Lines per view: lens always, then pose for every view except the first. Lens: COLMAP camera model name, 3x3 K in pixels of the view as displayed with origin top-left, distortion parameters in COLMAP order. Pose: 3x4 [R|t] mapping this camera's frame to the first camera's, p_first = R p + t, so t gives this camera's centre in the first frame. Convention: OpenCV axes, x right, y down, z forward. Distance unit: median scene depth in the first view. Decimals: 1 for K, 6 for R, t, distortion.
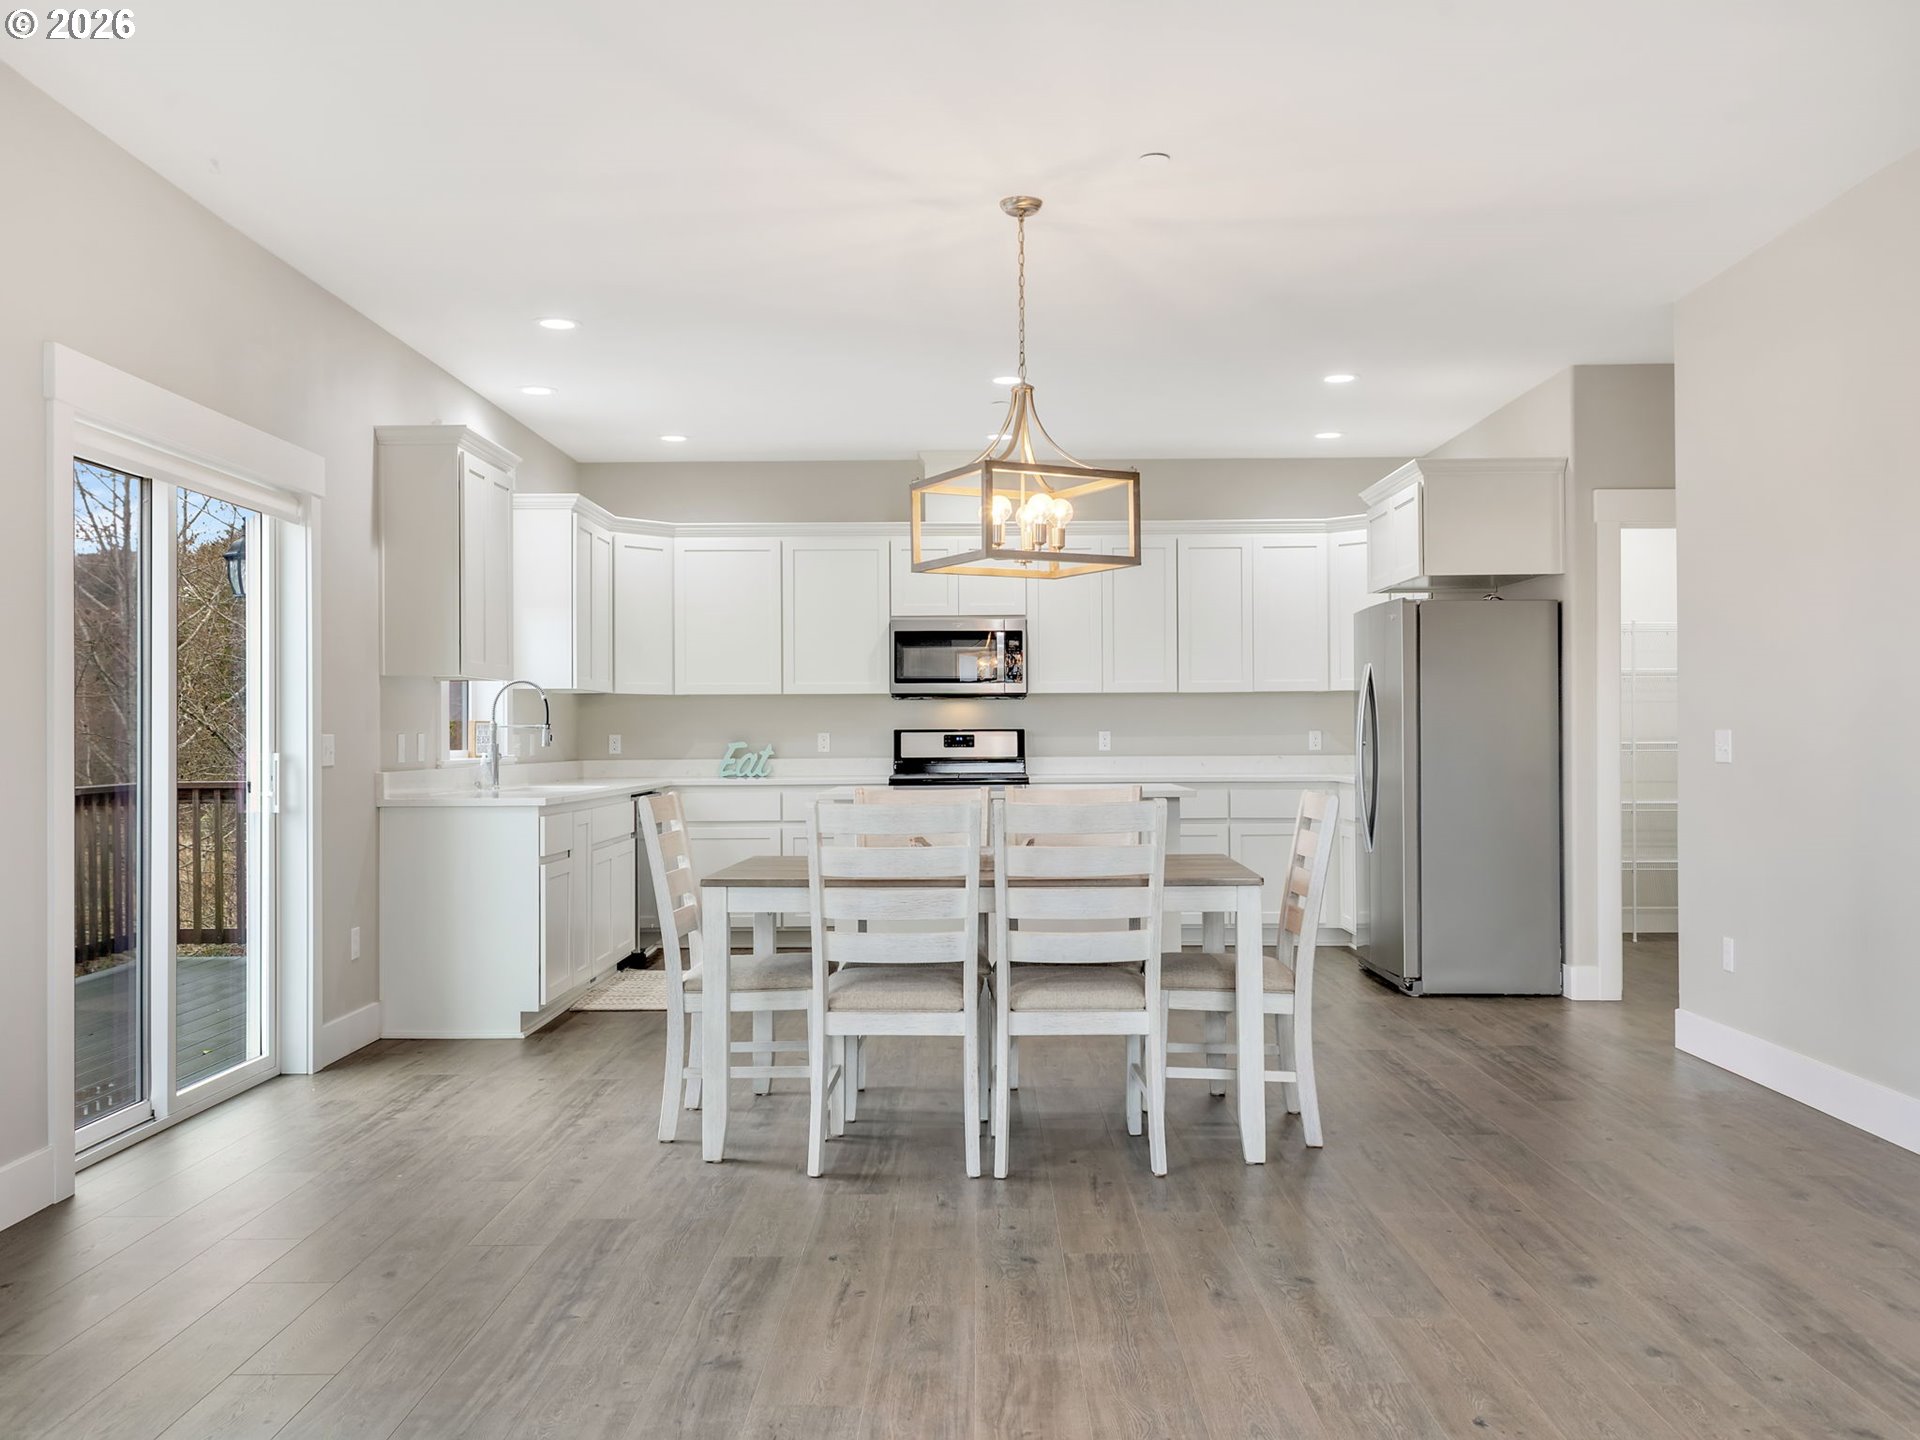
lens RADIAL K [[1644.6, 0, 953.9], [0, 1644.6, 723.5], [0, 0, 1]] dist [0.038009, -0.005772]
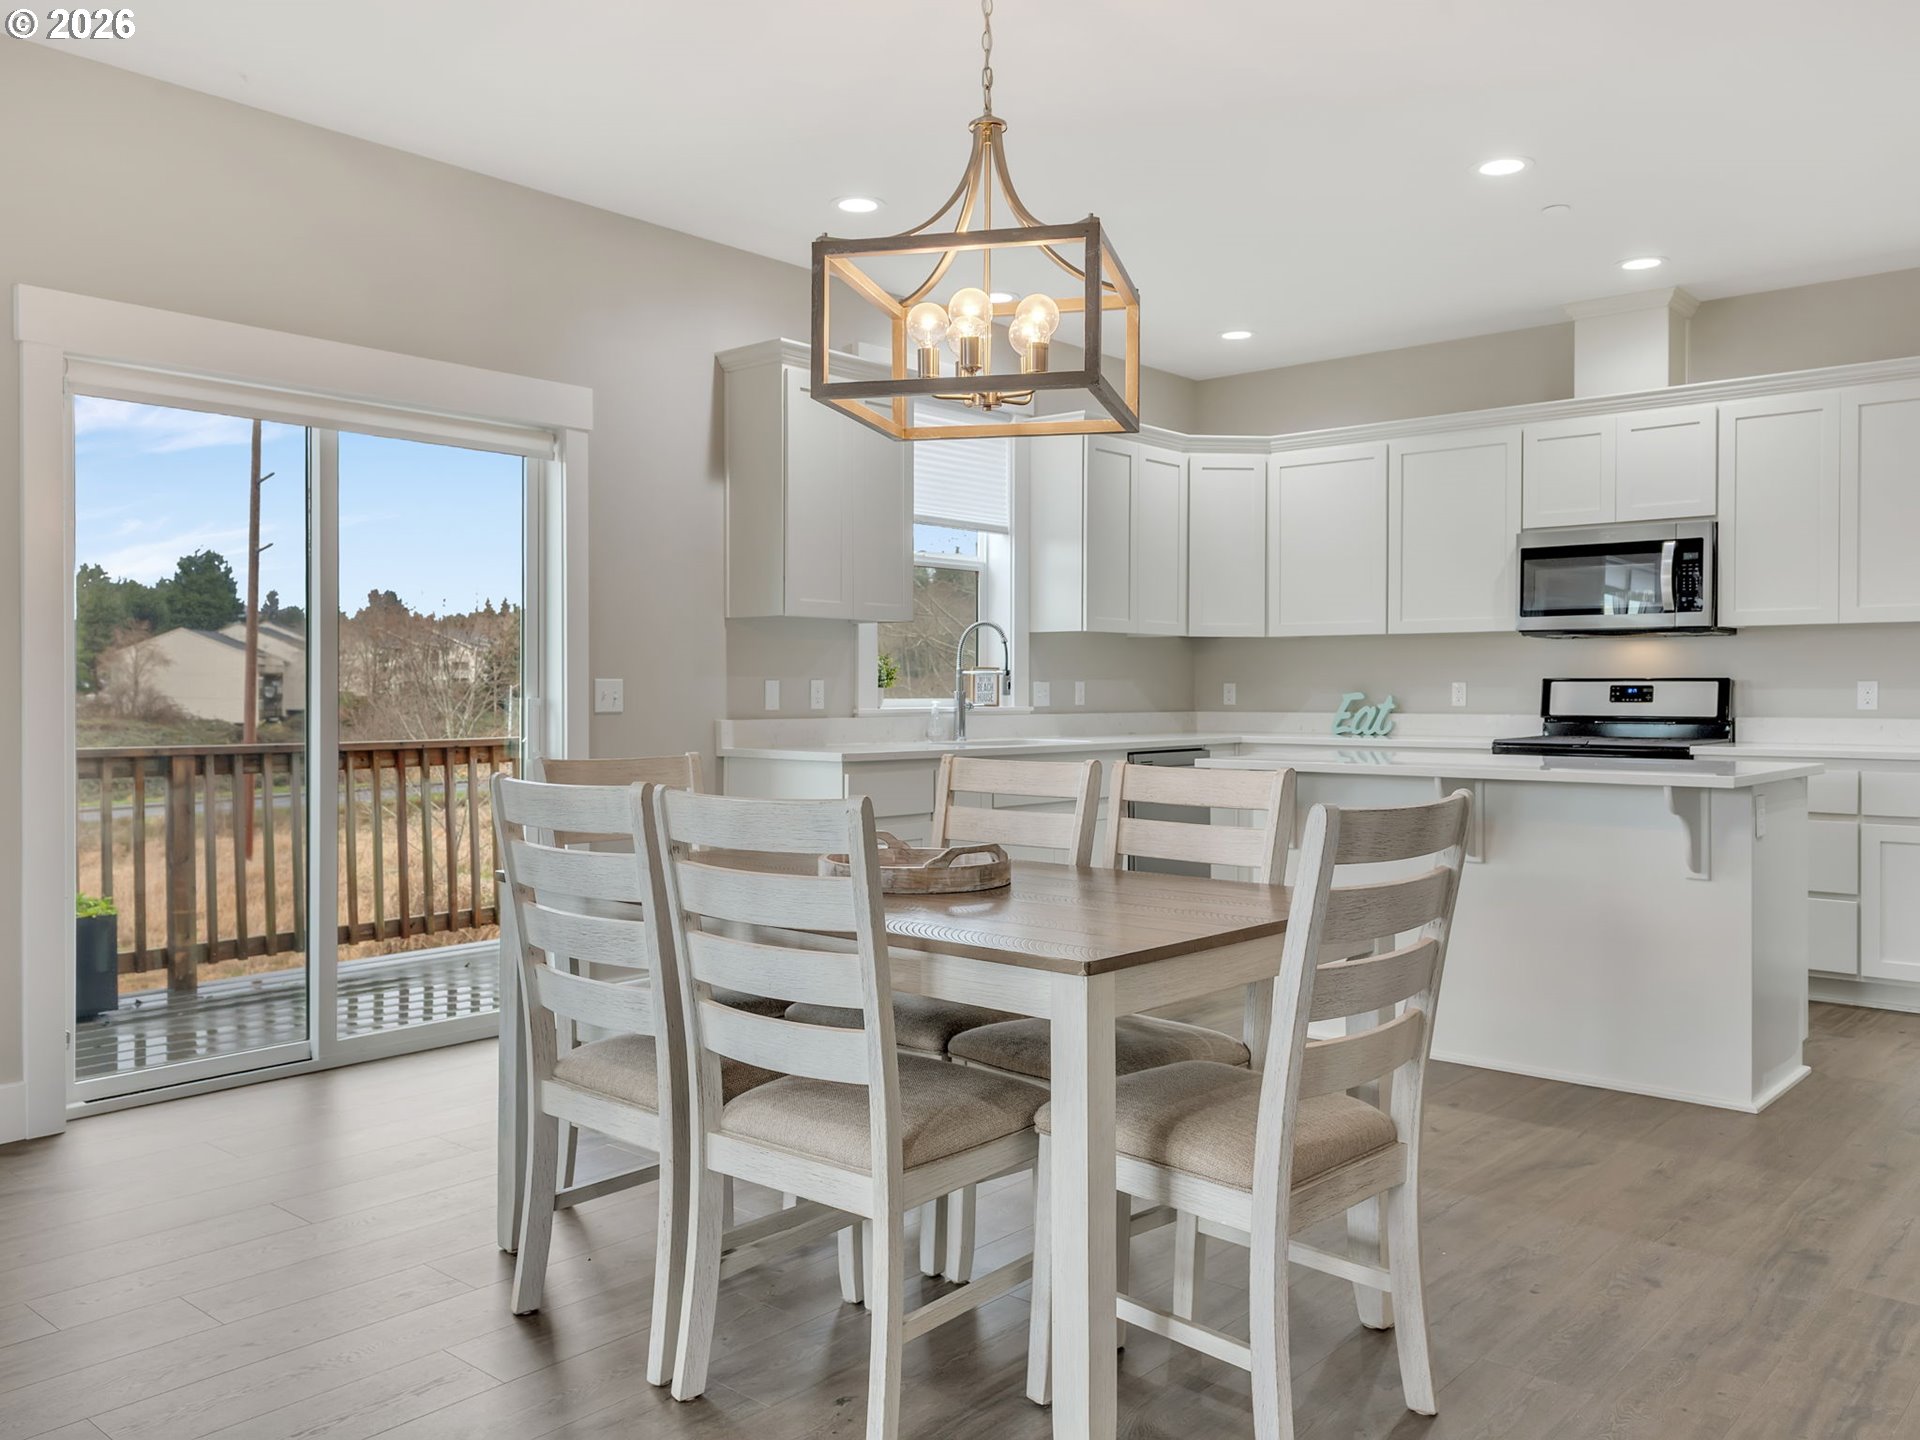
lens RADIAL K [[1499.8, 0, 956.9], [0, 1499.8, 719.6], [0, 0, 1]] dist [0.018028, -0.014541]
pose [[0.760365, 0.020205, -0.649182, 0.219442], [-0.000889, 0.999547, 0.030069, 0.002253], [0.649496, -0.022286, 0.760038, 0.301398]]
